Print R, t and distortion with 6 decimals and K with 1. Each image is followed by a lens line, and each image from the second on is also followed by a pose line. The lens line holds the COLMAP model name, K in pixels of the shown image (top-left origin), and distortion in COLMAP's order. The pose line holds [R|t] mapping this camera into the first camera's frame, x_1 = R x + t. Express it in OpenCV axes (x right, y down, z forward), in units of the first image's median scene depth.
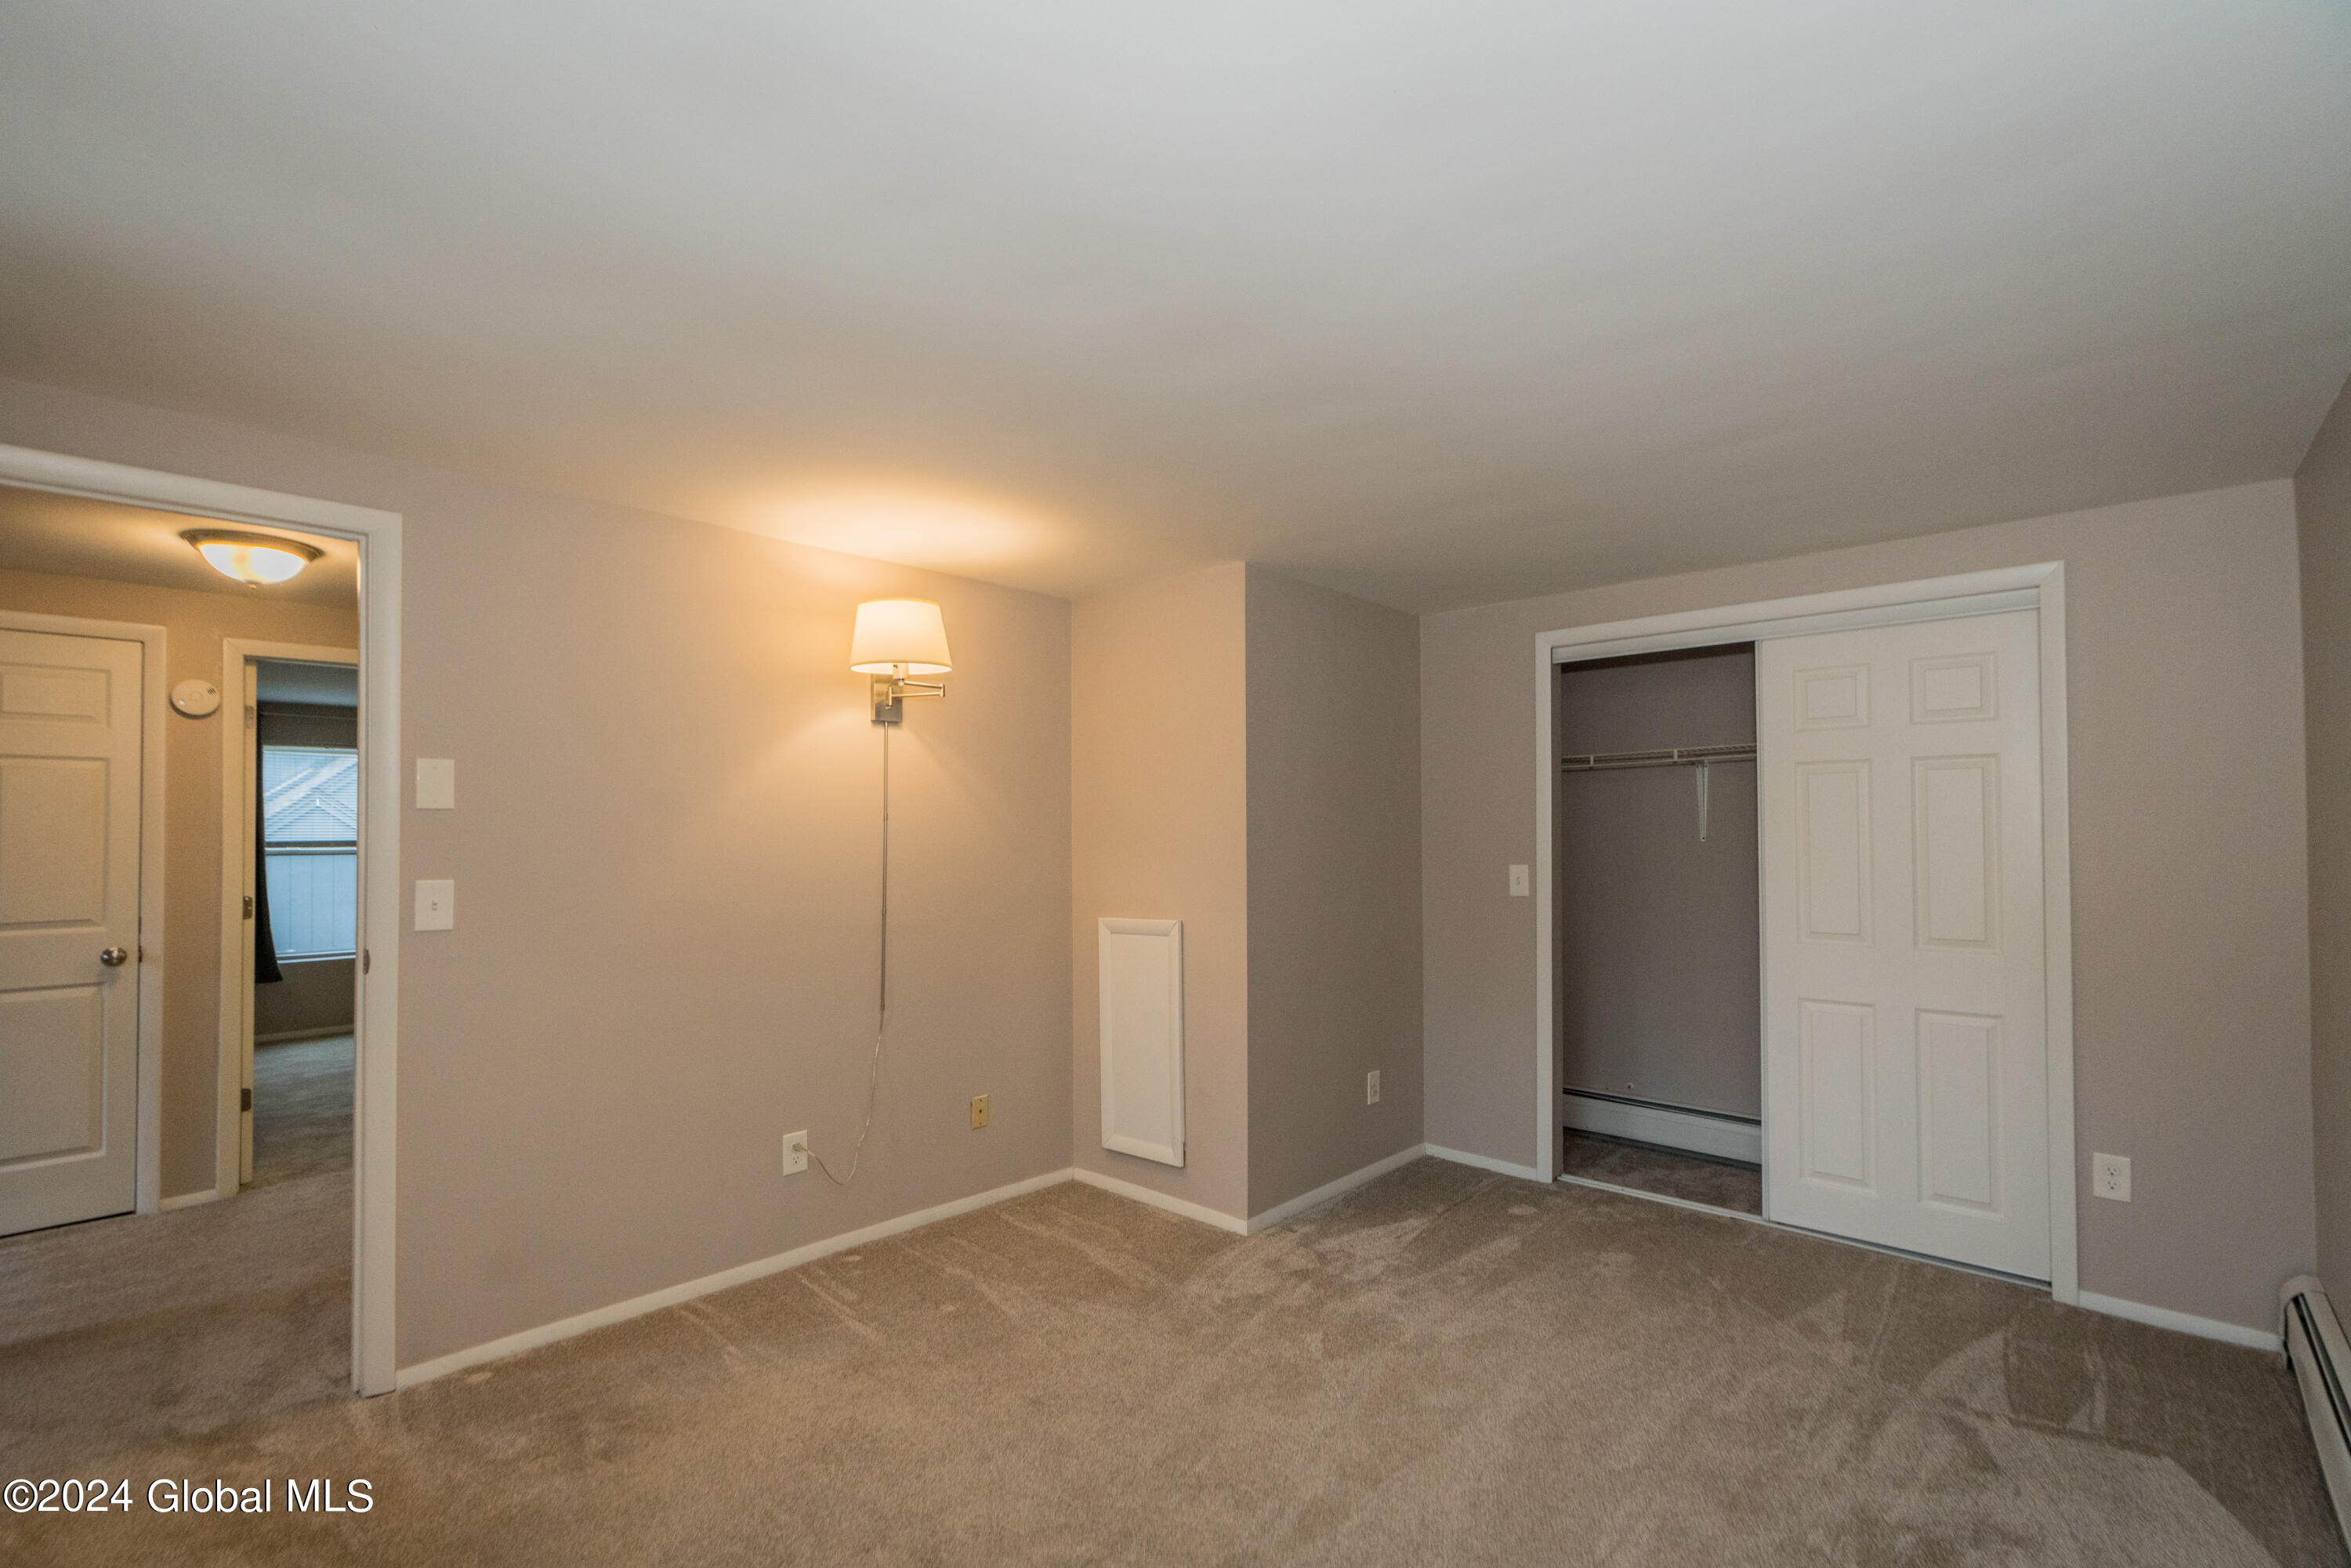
lens RADIAL K [[1054.0, 0, 1166.9], [0, 1054.0, 818.2], [0, 0, 1]] dist [0.000056, 0.000048]
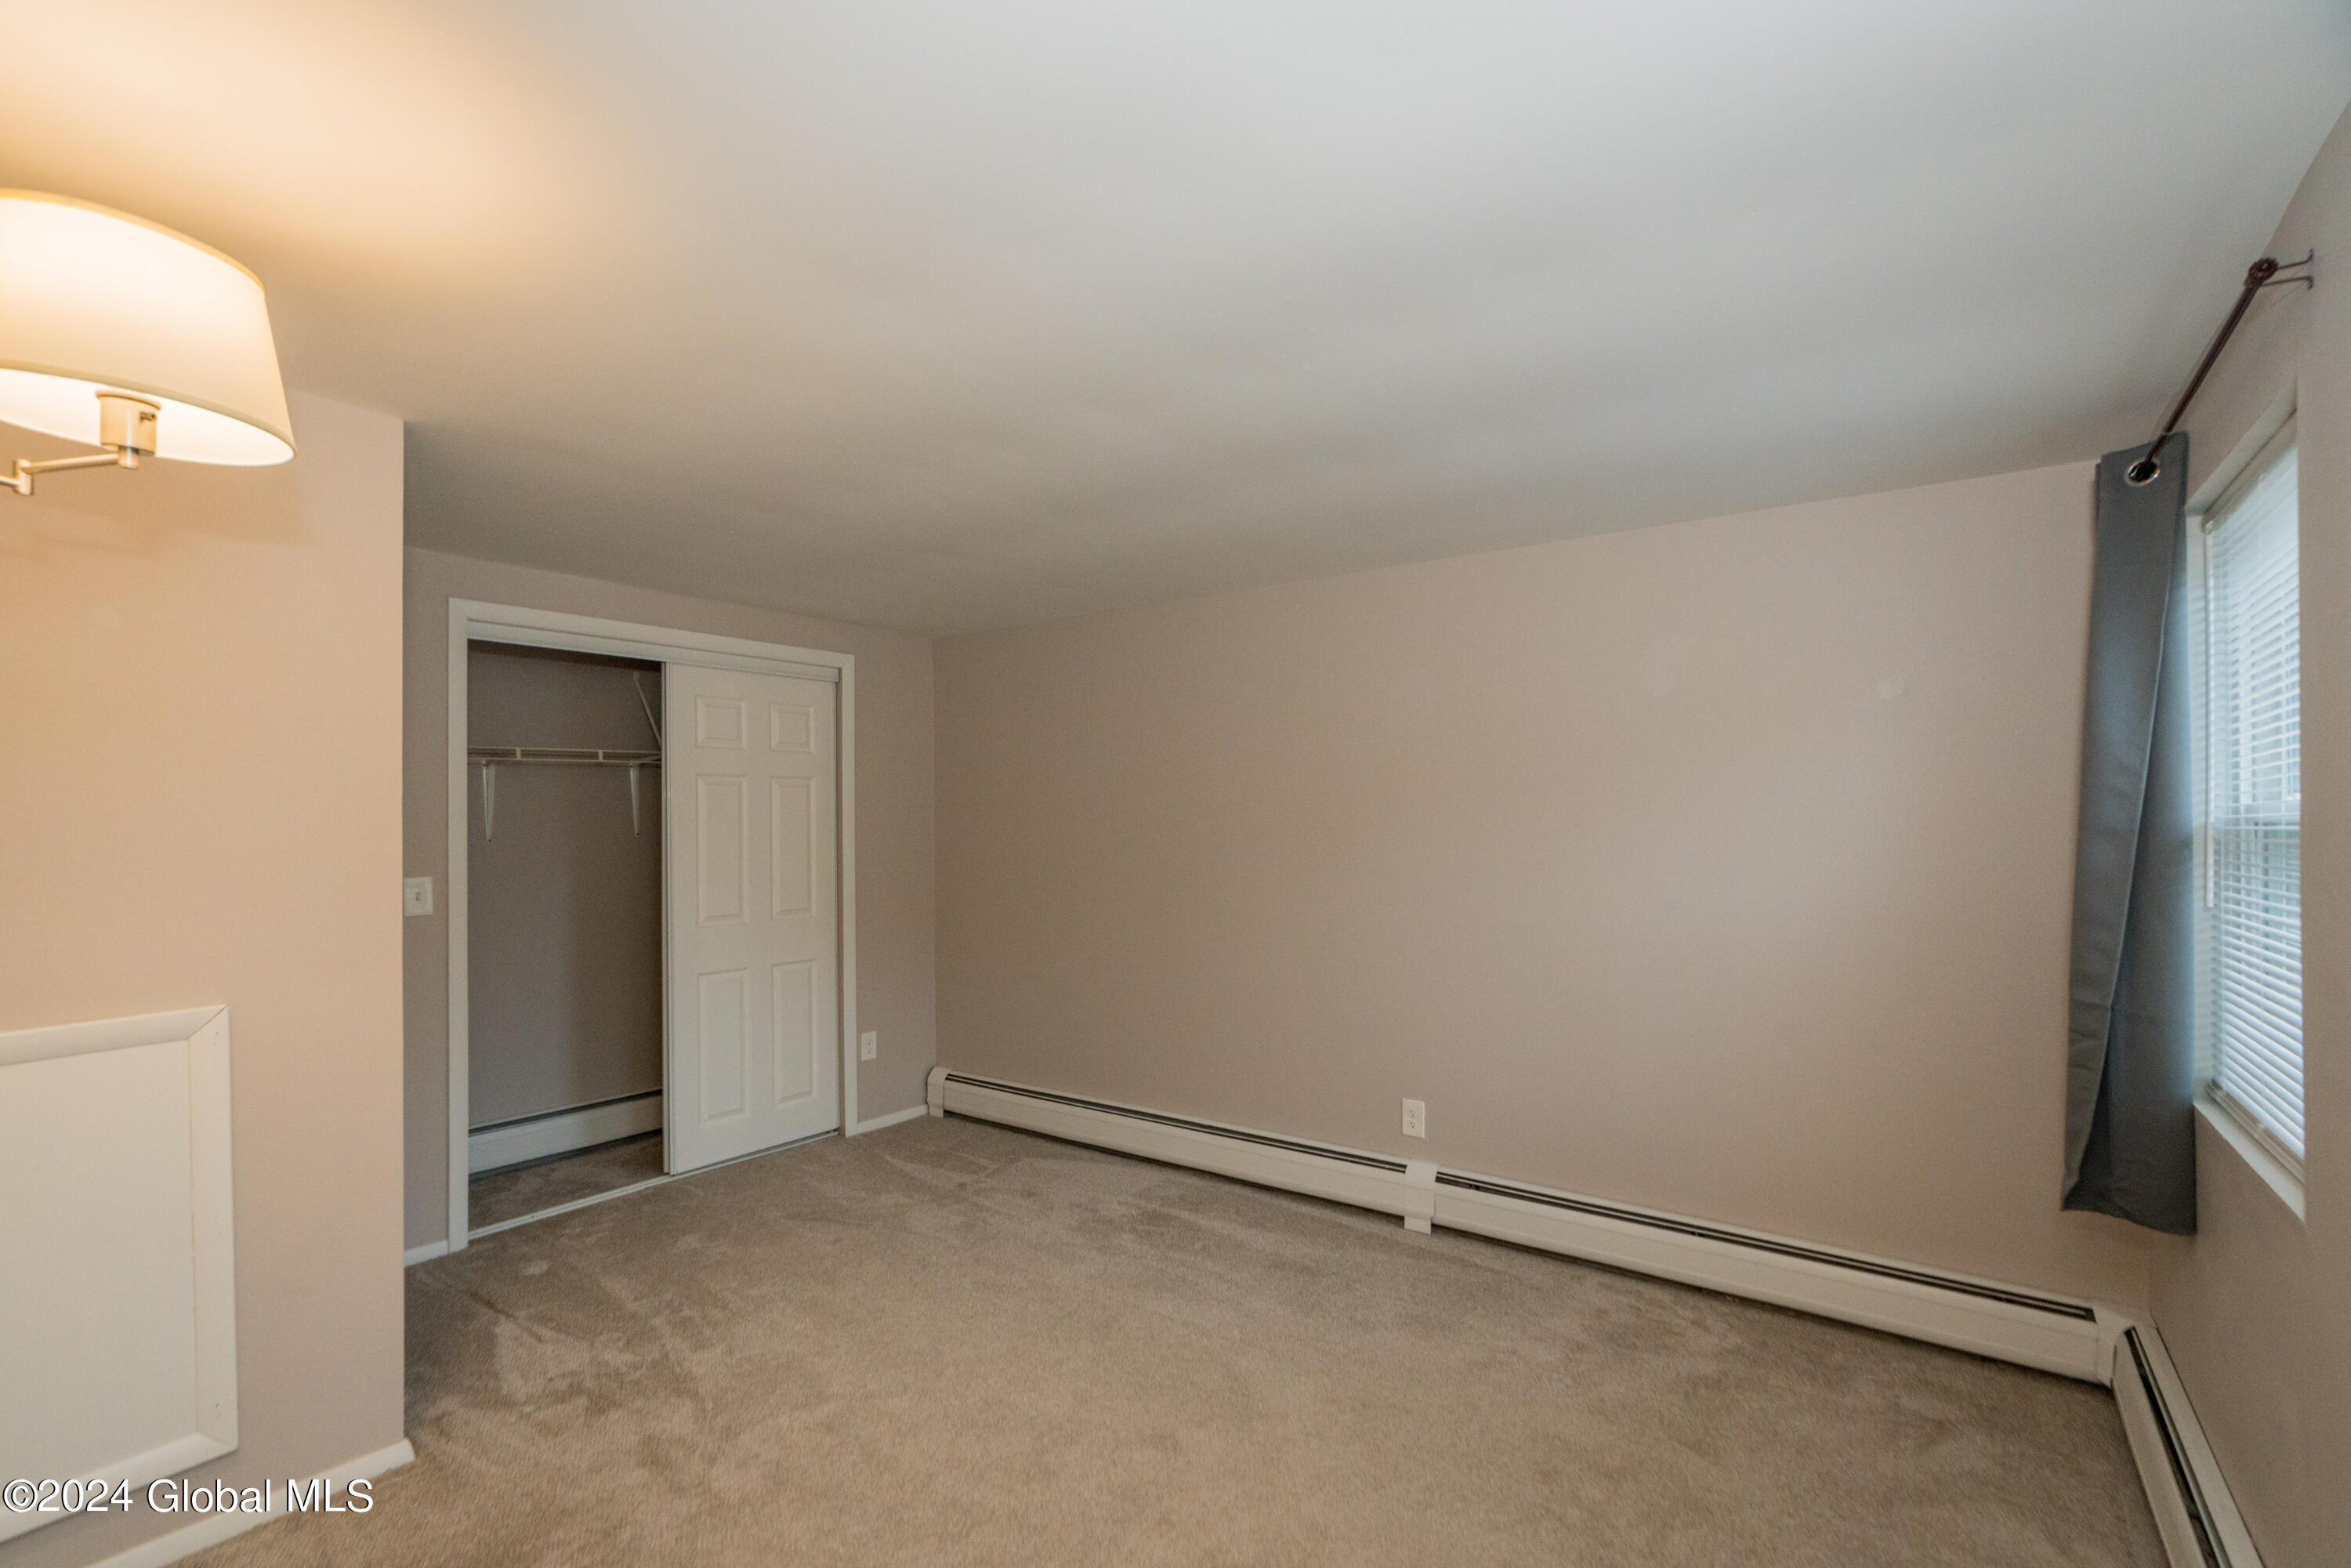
lens RADIAL K [[1054.0, 0, 1166.9], [0, 1054.0, 818.2], [0, 0, 1]] dist [0.000056, 0.000048]
pose [[-0.111788, 0.003635, 0.993725, -0.642139], [-0.009445, 0.999944, -0.004720, -0.002821], [-0.993687, -0.009913, -0.111748, 0.624742]]
